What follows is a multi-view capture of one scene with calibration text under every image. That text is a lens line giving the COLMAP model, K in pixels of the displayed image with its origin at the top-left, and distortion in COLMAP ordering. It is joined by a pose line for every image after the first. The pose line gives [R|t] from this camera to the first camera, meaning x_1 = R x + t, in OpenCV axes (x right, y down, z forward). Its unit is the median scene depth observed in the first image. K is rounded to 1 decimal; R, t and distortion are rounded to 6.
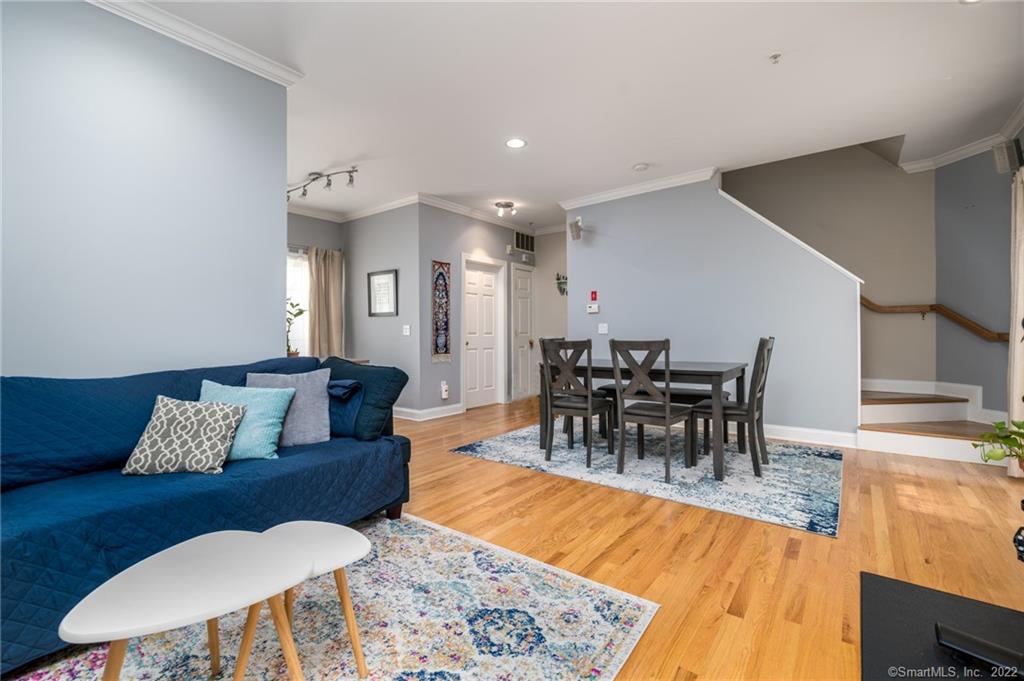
lens RADIAL K [[450.4, 0, 510.2], [0, 450.4, 333.9], [0, 0, 1]] dist [0.000010, -0.000572]
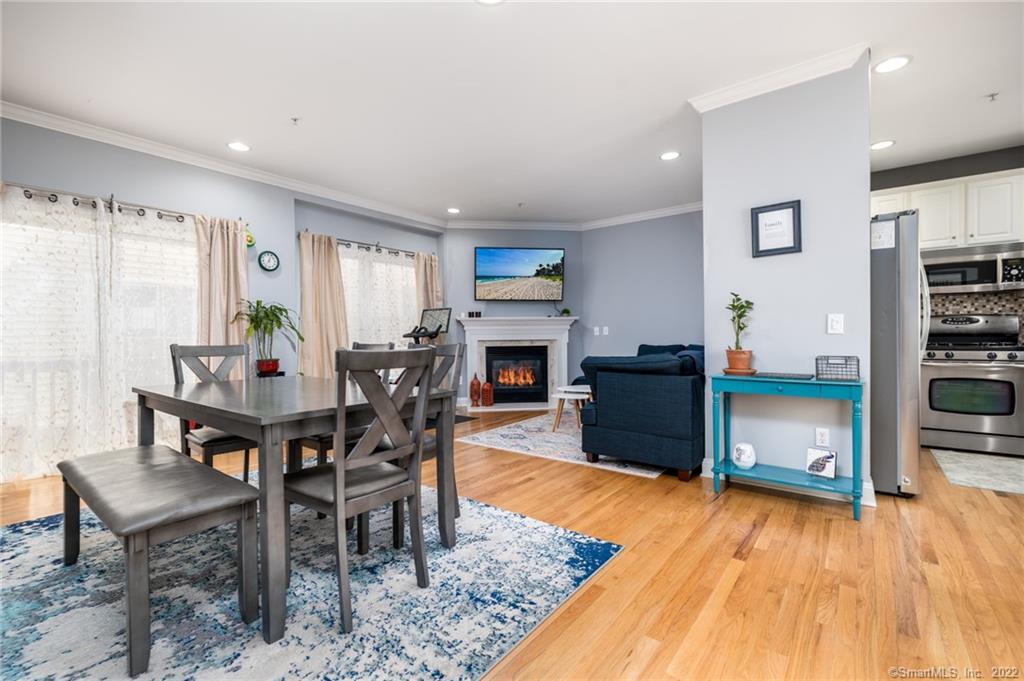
lens RADIAL K [[450.4, 0, 503.5], [0, 450.4, 341.3], [0, 0, 1]] dist [0.000010, -0.000572]
pose [[-0.999642, 0.015921, 0.021494, -0.014006], [0.016168, 0.999805, 0.011382, 0.005585], [-0.021308, 0.011725, -0.999704, 2.595627]]
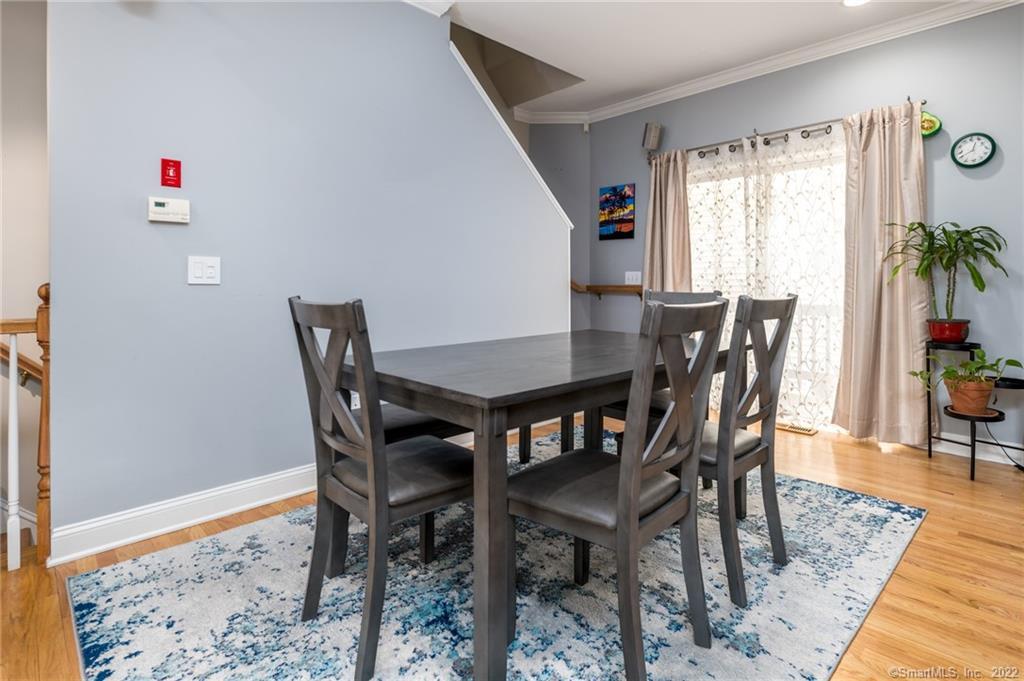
lens RADIAL K [[519.4, 0, 535.7], [0, 519.4, 283.8], [0, 0, 1]] dist [0.001398, 0.000293]
pose [[0.131485, 0.003938, 0.991310, -0.392469], [-0.000462, 0.999992, -0.003911, 0.002051], [-0.991318, 0.000056, 0.131486, 1.570073]]
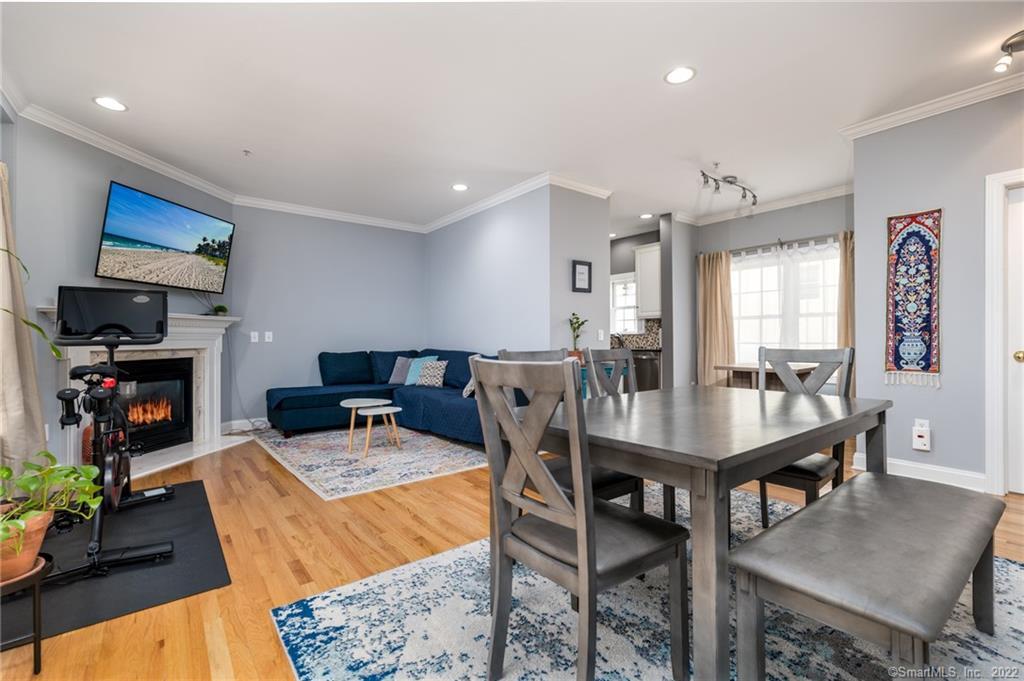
lens RADIAL K [[450.4, 0, 507.3], [0, 450.4, 337.4], [0, 0, 1]] dist [0.000010, -0.000572]
pose [[-0.257647, 0.003944, -0.966231, 1.300496], [0.006715, 0.999975, 0.002291, -0.011069], [0.966216, -0.005898, -0.257667, 1.521430]]
